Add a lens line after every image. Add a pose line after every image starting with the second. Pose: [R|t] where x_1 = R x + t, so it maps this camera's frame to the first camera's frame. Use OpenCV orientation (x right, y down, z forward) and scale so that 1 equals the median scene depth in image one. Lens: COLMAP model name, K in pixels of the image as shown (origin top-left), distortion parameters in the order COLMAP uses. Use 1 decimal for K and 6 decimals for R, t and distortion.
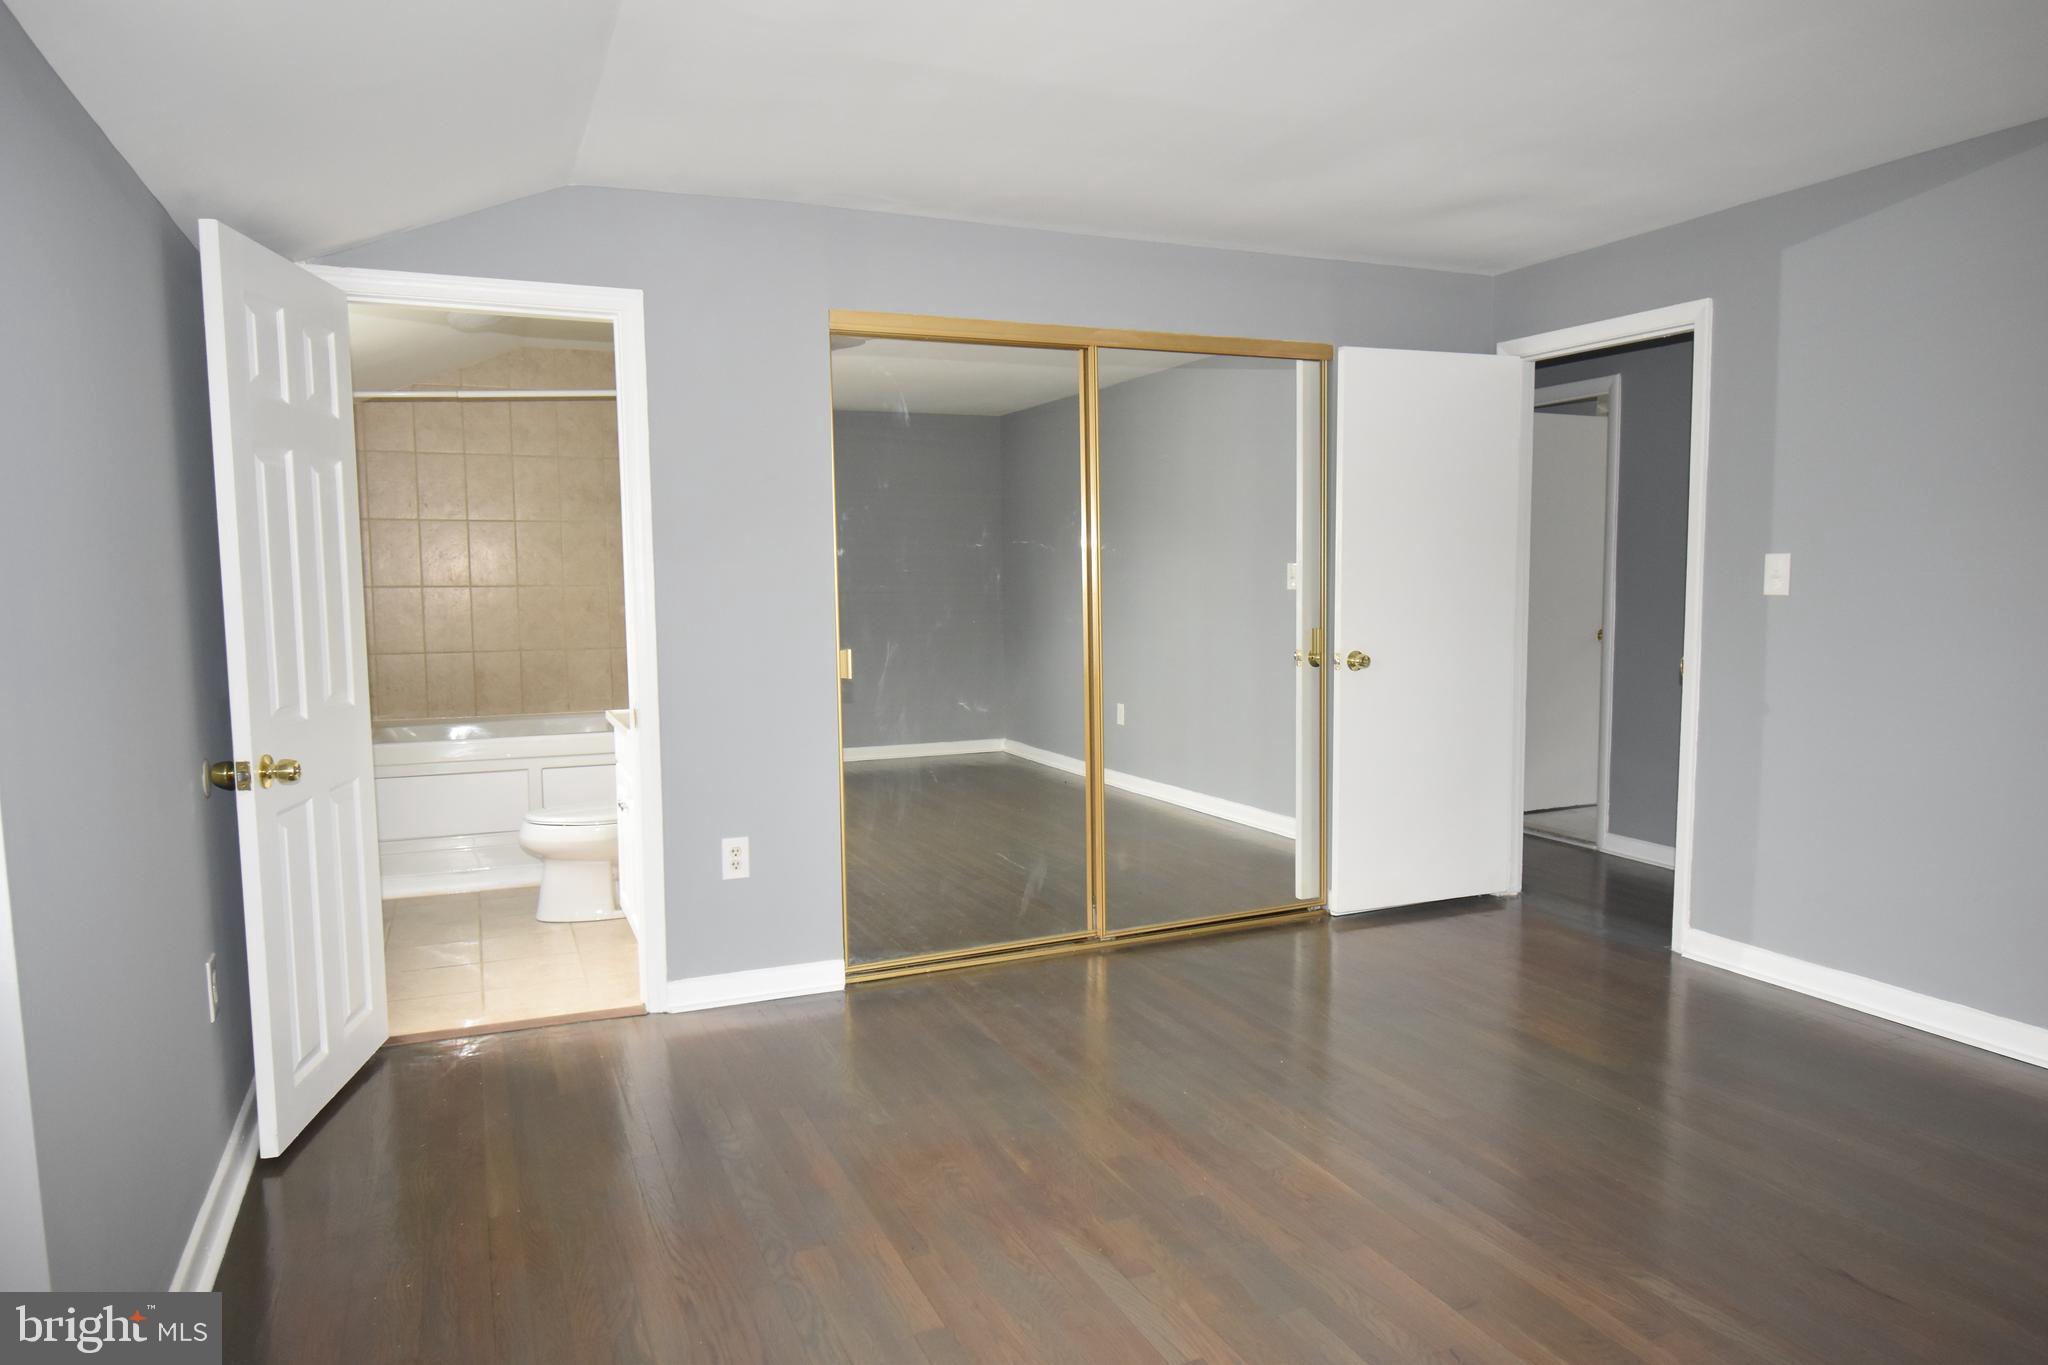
lens RADIAL K [[1283.9, 0, 1031.7], [0, 1283.9, 678.1], [0, 0, 1]] dist [0.005902, -0.019701]
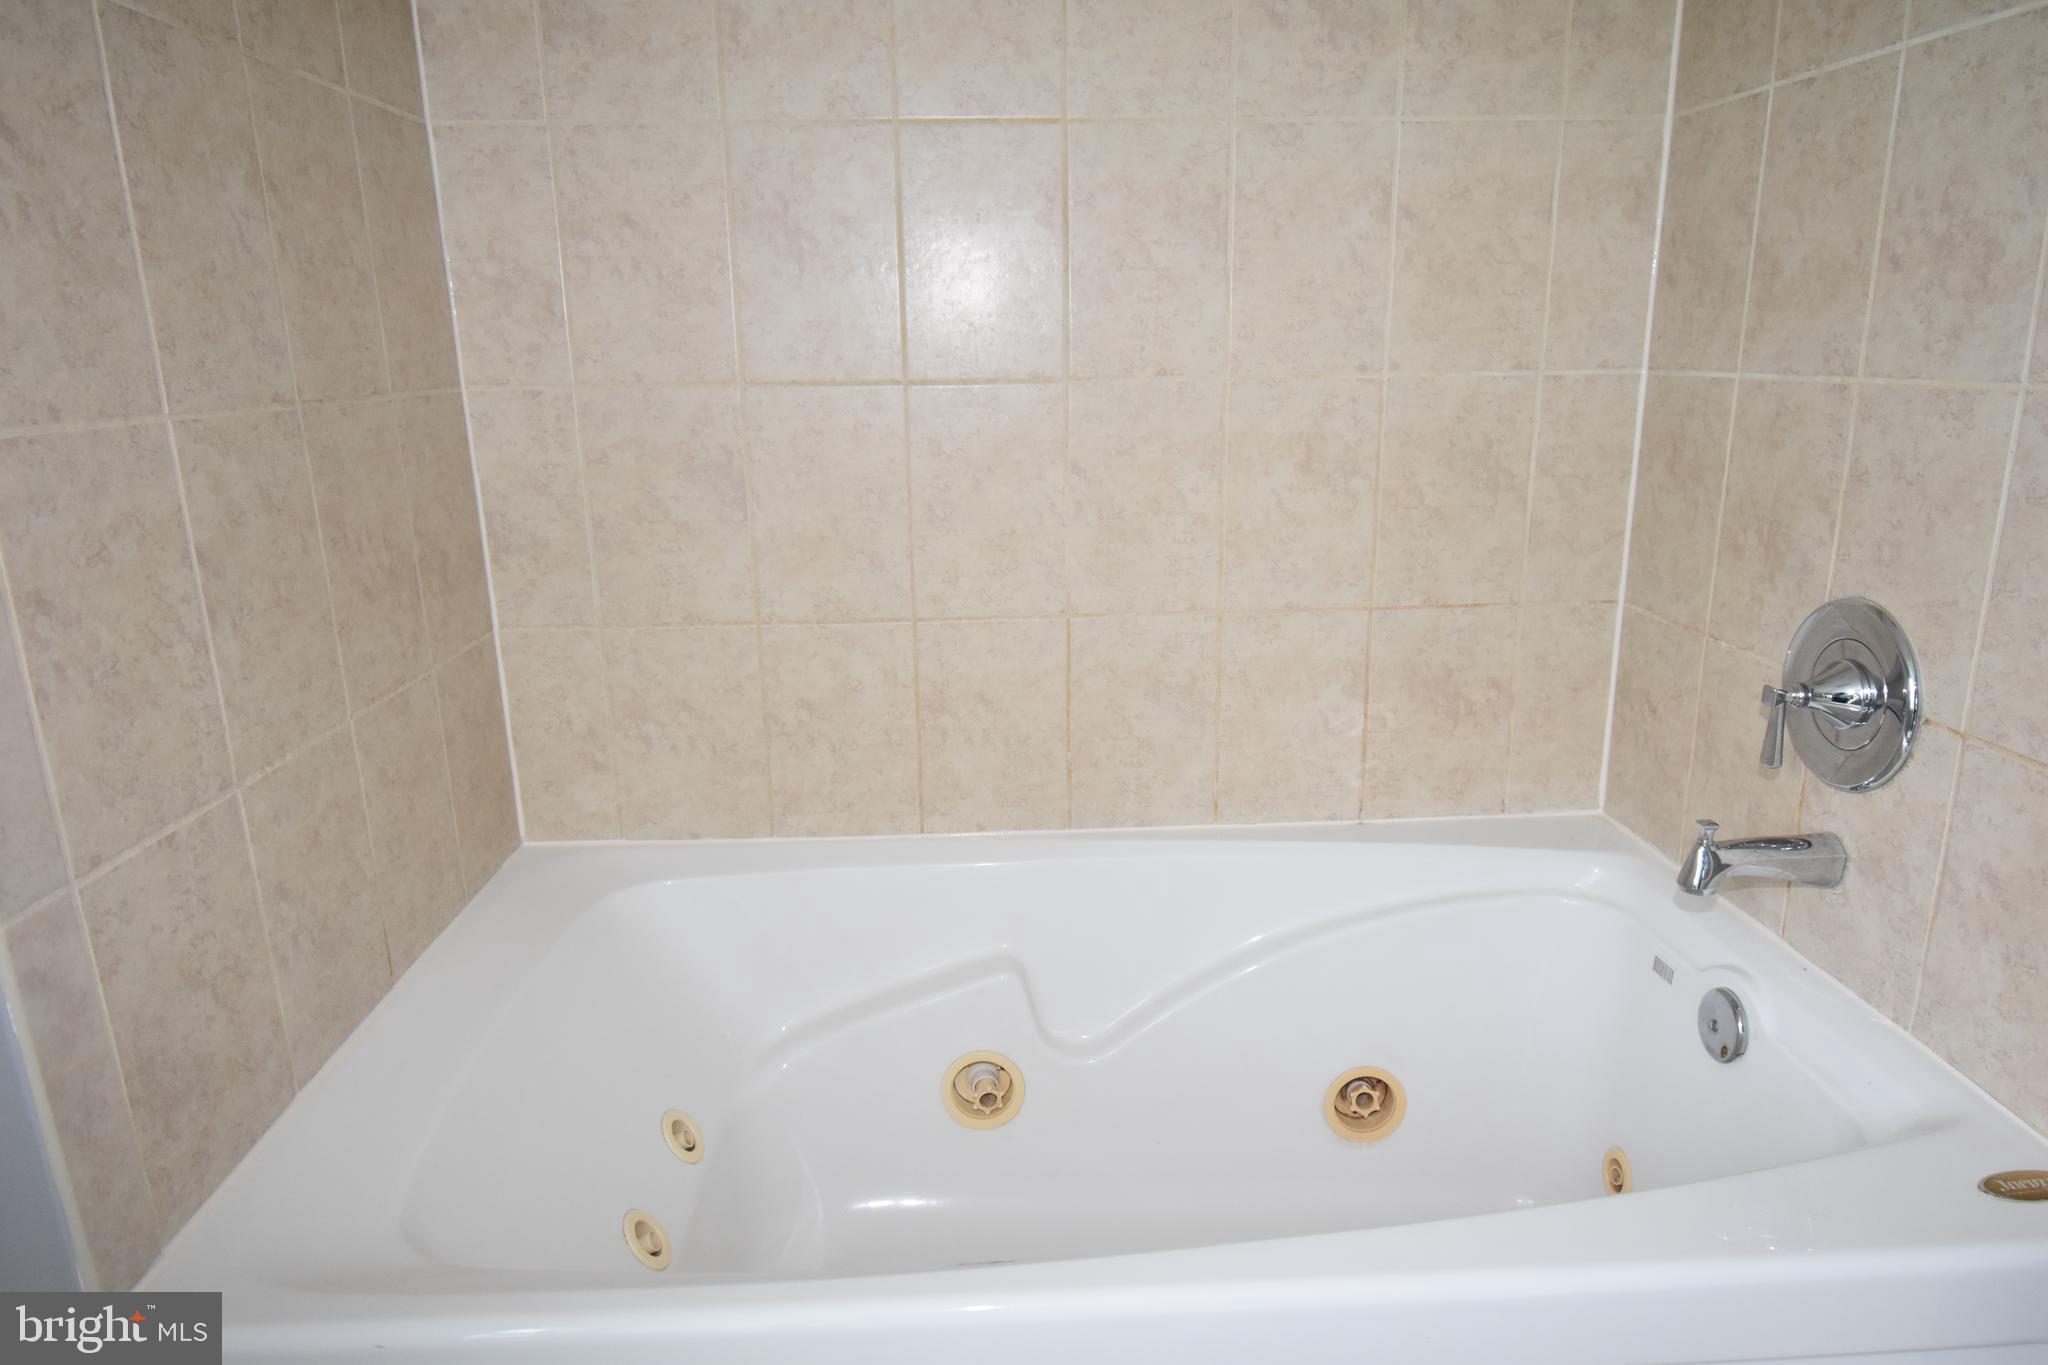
lens RADIAL K [[1283.9, 0, 1036.2], [0, 1283.9, 692.4], [0, 0, 1]] dist [0.005902, -0.019701]
pose [[0.941222, 0.076141, -0.329095, -0.313692], [-0.022954, 0.986429, 0.162577, -0.050818], [0.337007, -0.145467, 0.930196, 0.740759]]
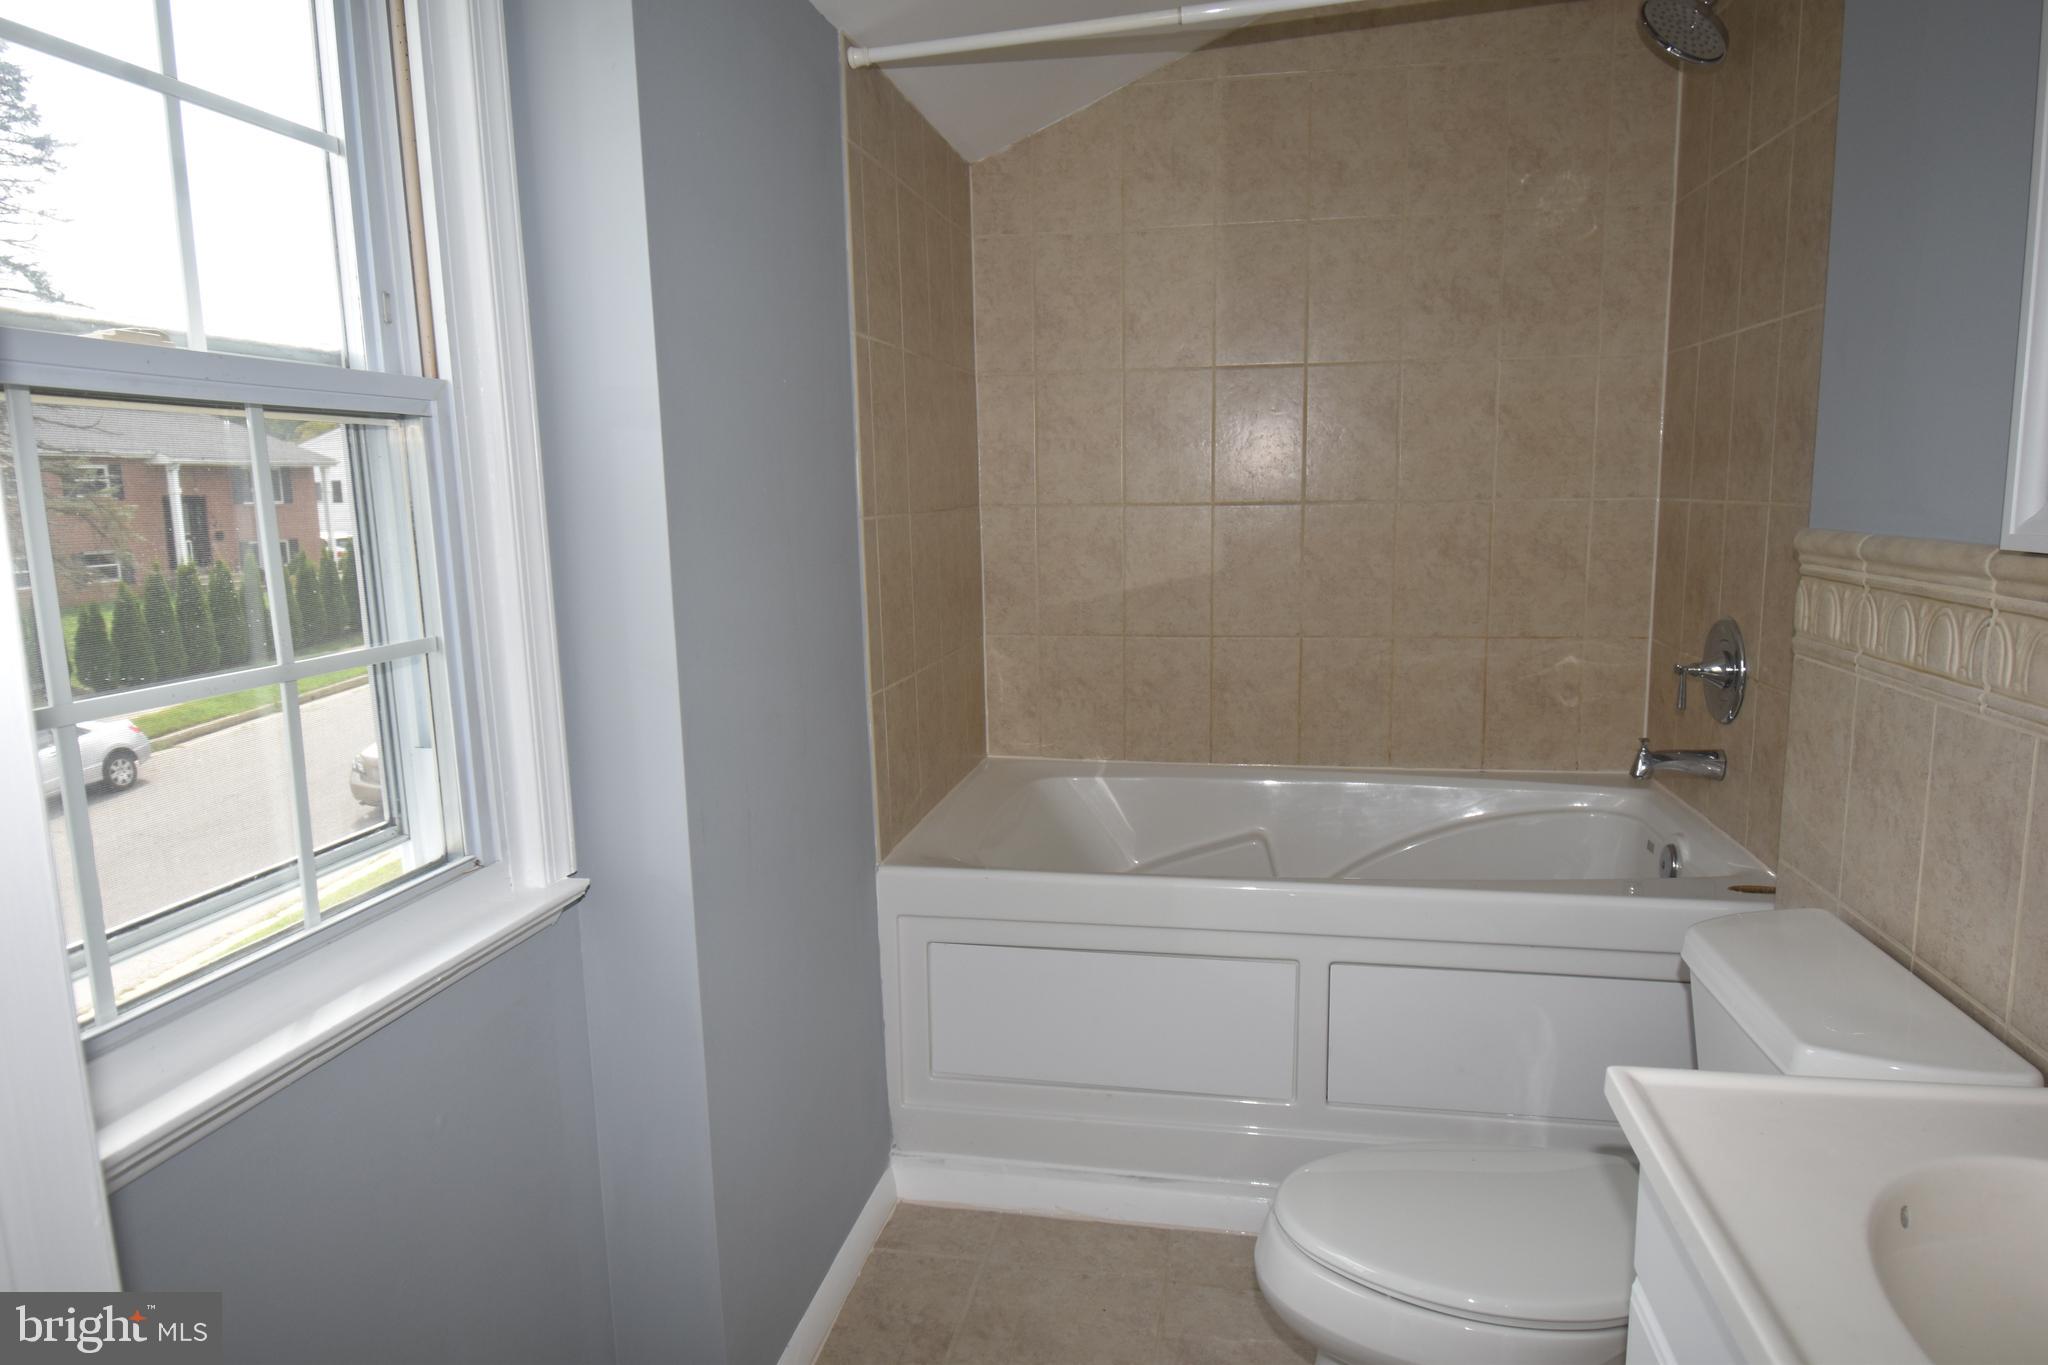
lens RADIAL K [[1283.9, 0, 1026.2], [0, 1283.9, 687.0], [0, 0, 1]] dist [0.005902, -0.019701]
pose [[0.830629, 0.081782, -0.550787, -0.216593], [-0.039784, 0.995344, 0.087793, -0.041282], [0.555403, -0.051011, 0.830015, 0.541744]]
